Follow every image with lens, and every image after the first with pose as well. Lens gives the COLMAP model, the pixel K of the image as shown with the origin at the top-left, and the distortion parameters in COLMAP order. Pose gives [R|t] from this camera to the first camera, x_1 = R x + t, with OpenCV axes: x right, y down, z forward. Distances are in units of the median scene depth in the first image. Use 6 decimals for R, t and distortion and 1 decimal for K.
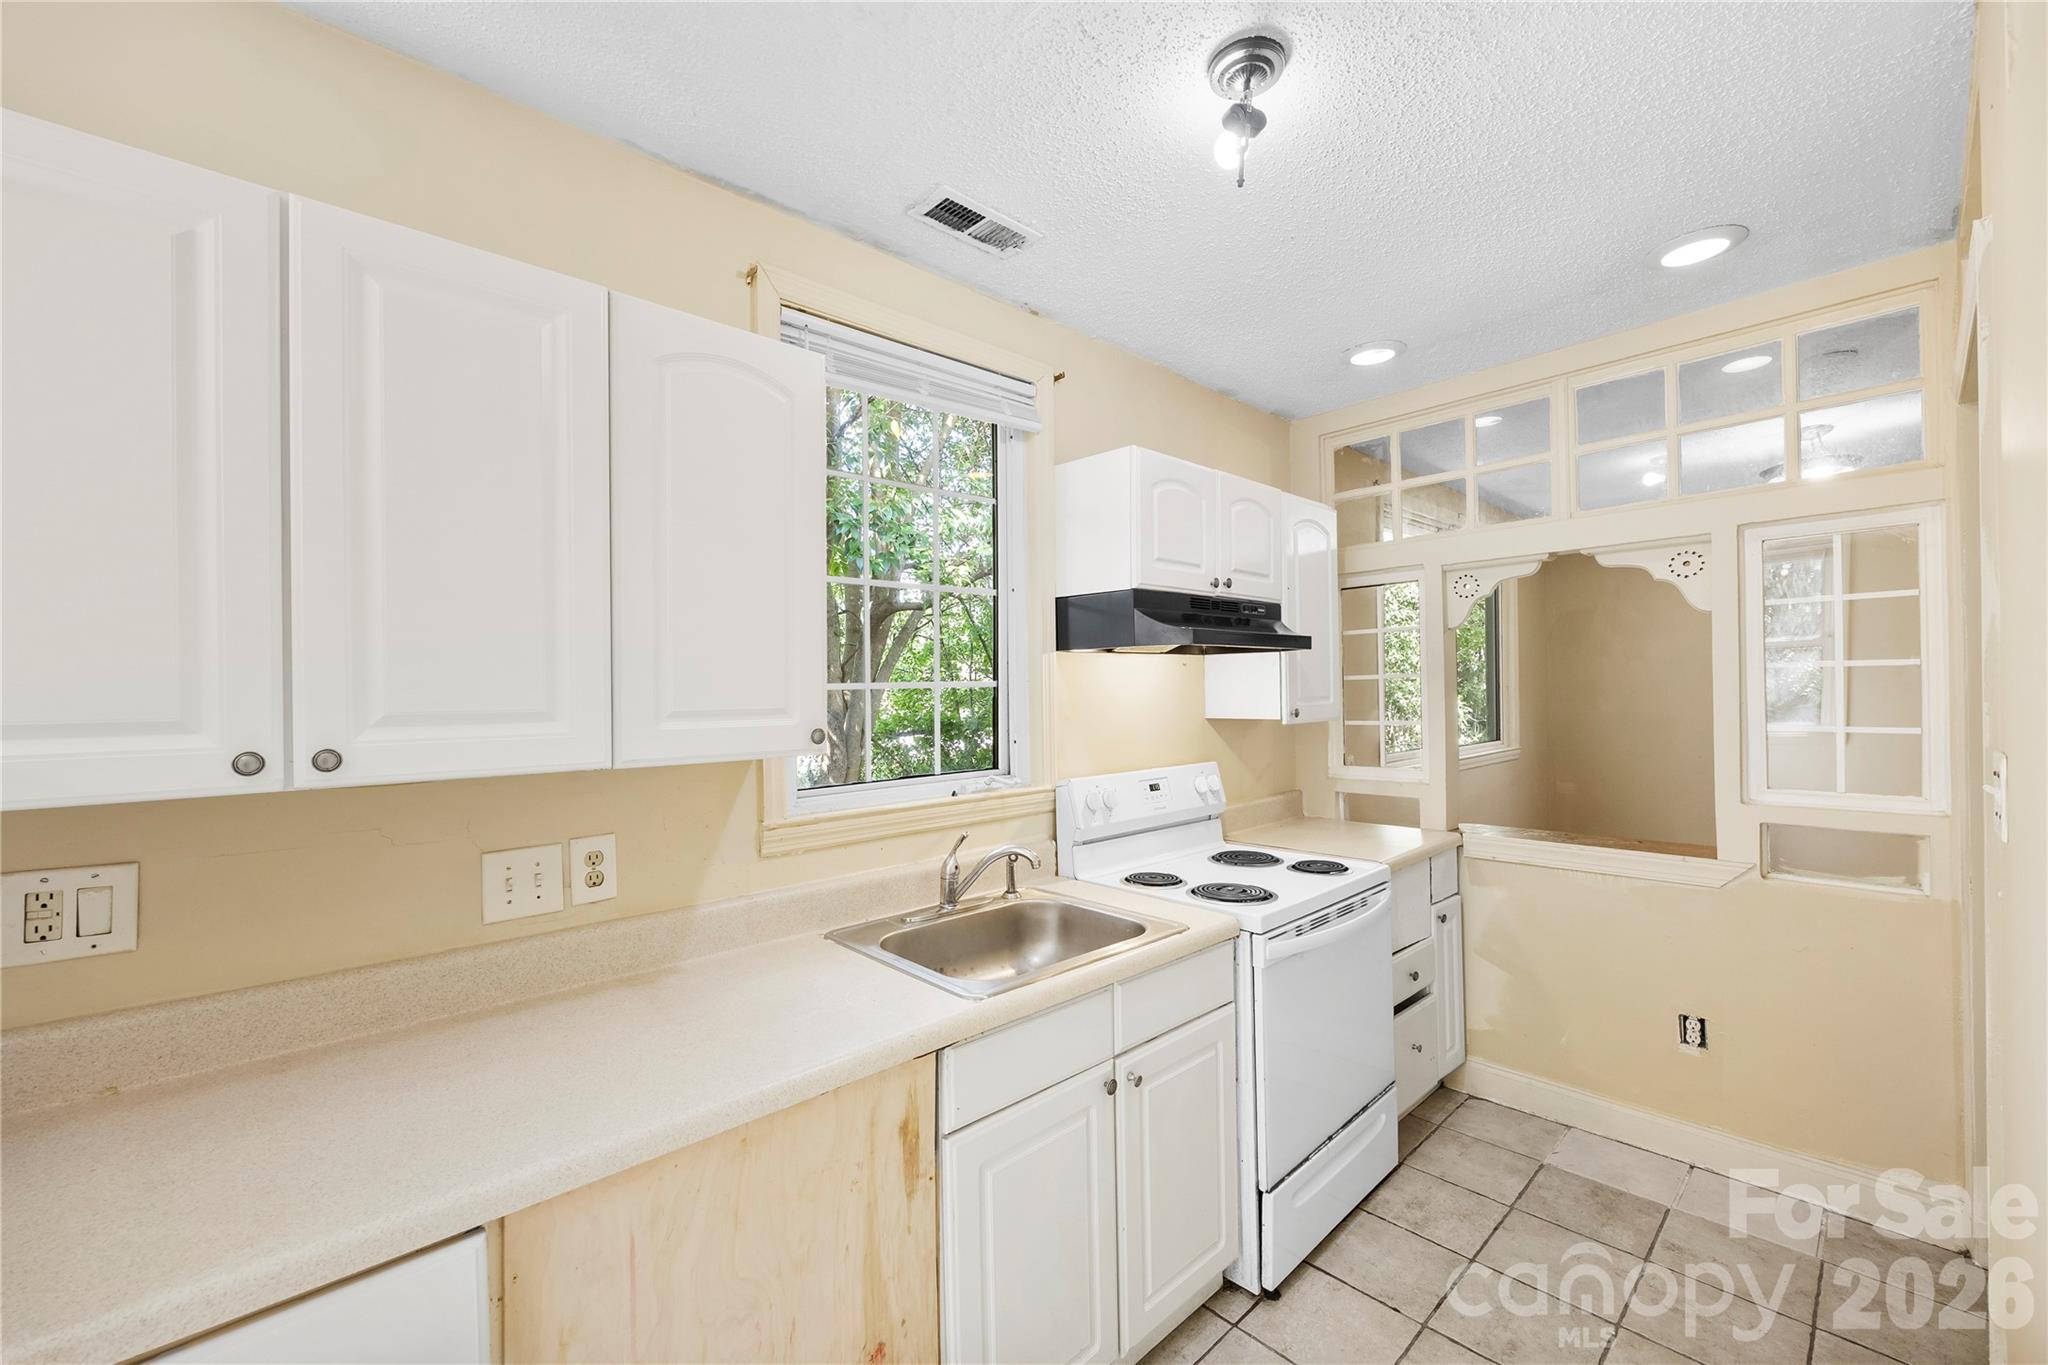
lens RADIAL K [[789.5, 0, 1034.7], [0, 789.5, 689.8], [0, 0, 1]] dist [-0.001576, -0.000738]
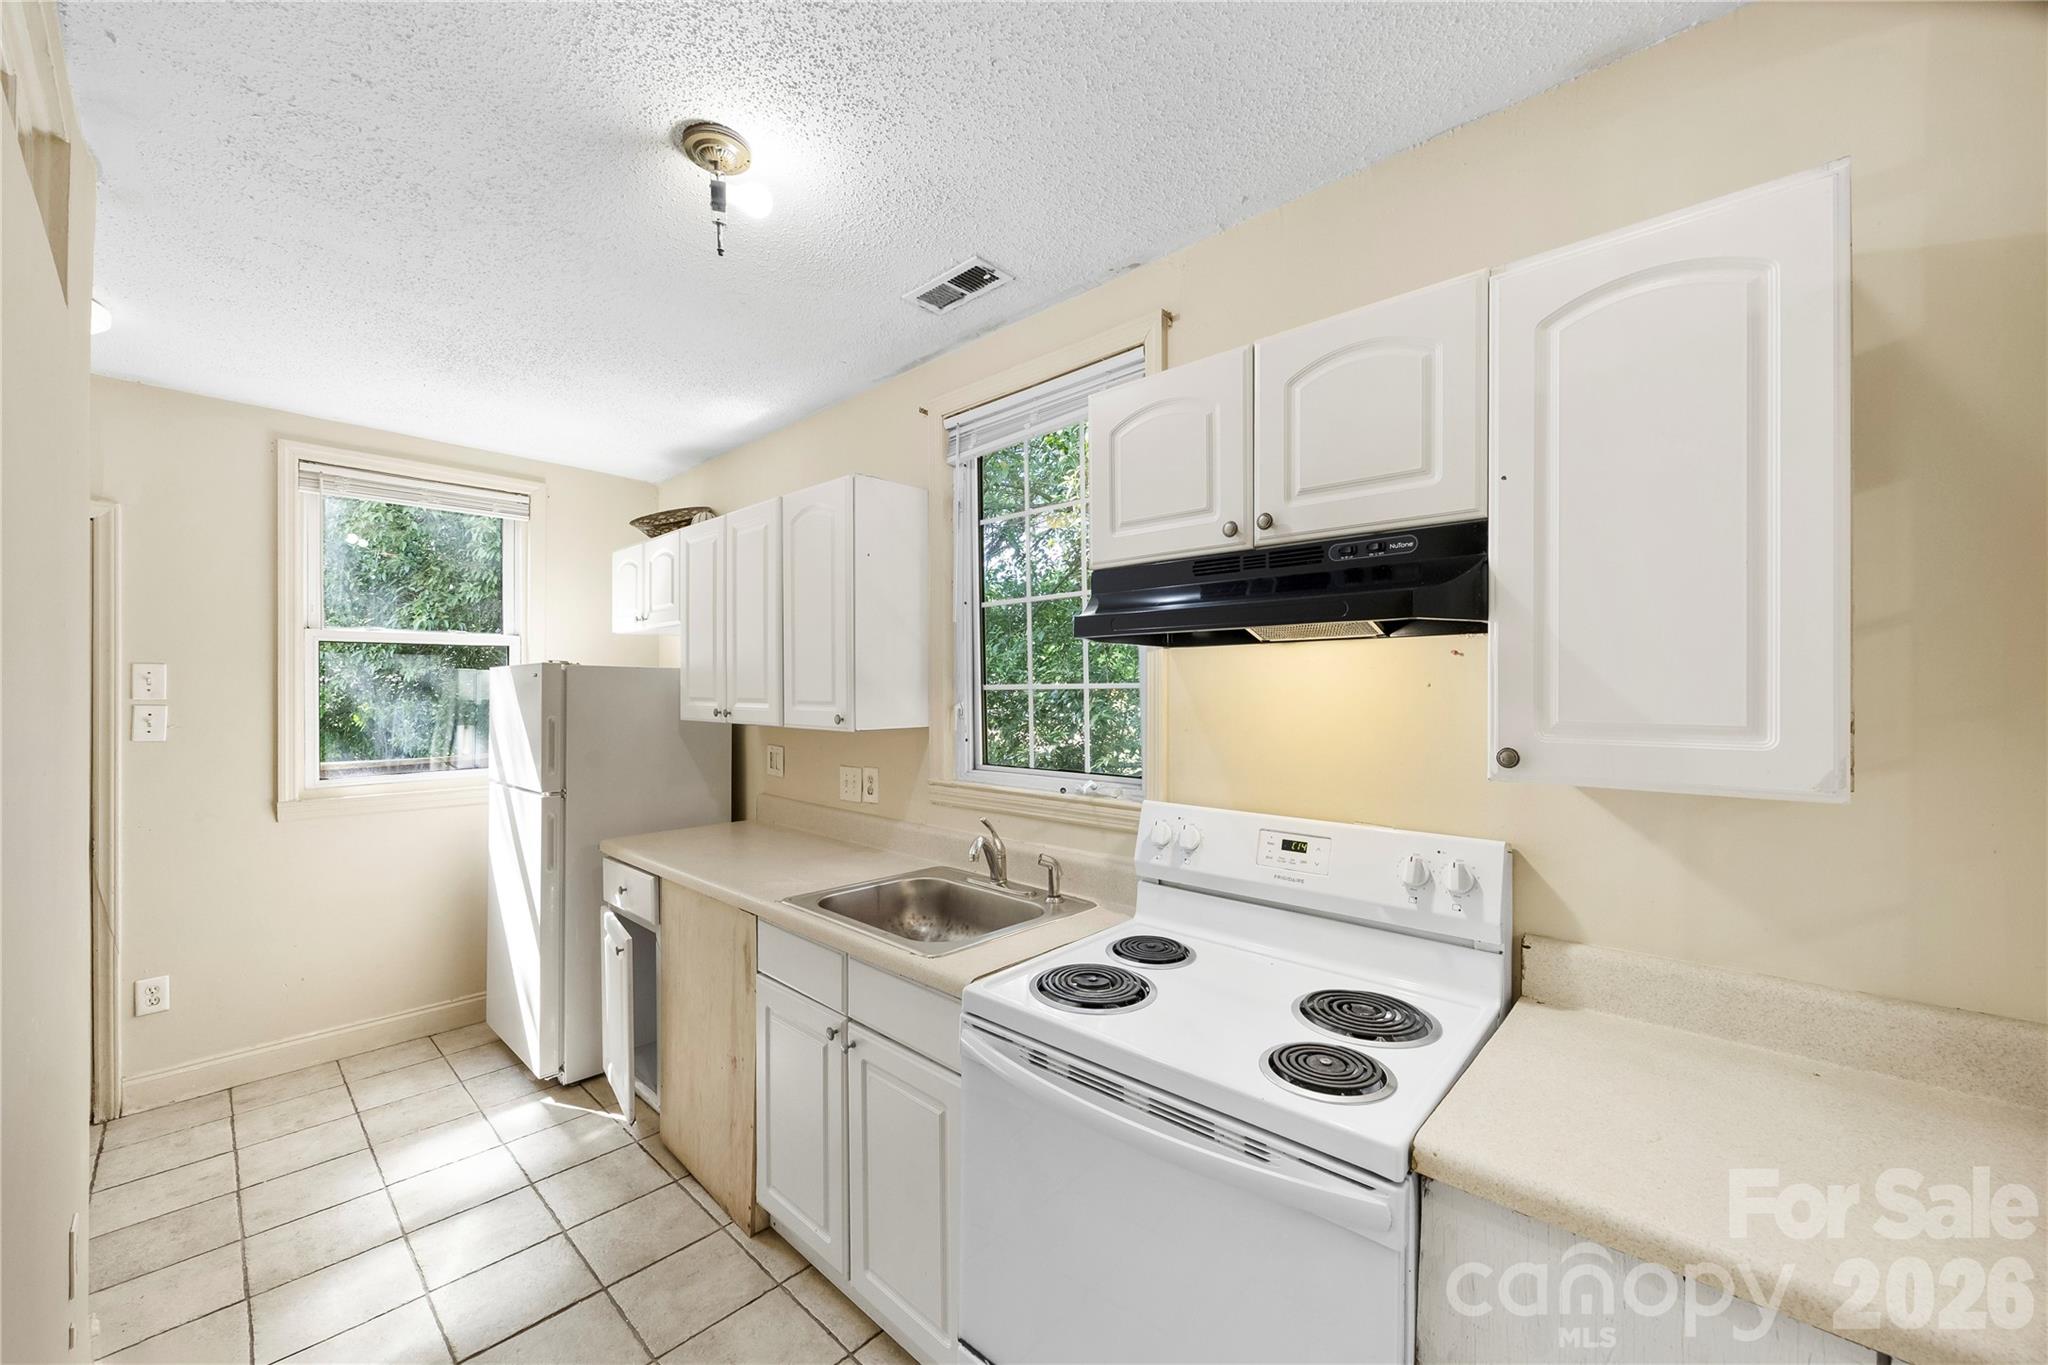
lens RADIAL K [[789.5, 0, 1033.2], [0, 789.5, 677.7], [0, 0, 1]] dist [-0.001576, -0.000738]
pose [[0.083075, 0.002432, -0.996540, 1.009423], [-0.000232, 0.999997, 0.002421, -0.021750], [0.996543, 0.000030, 0.083075, 0.943576]]
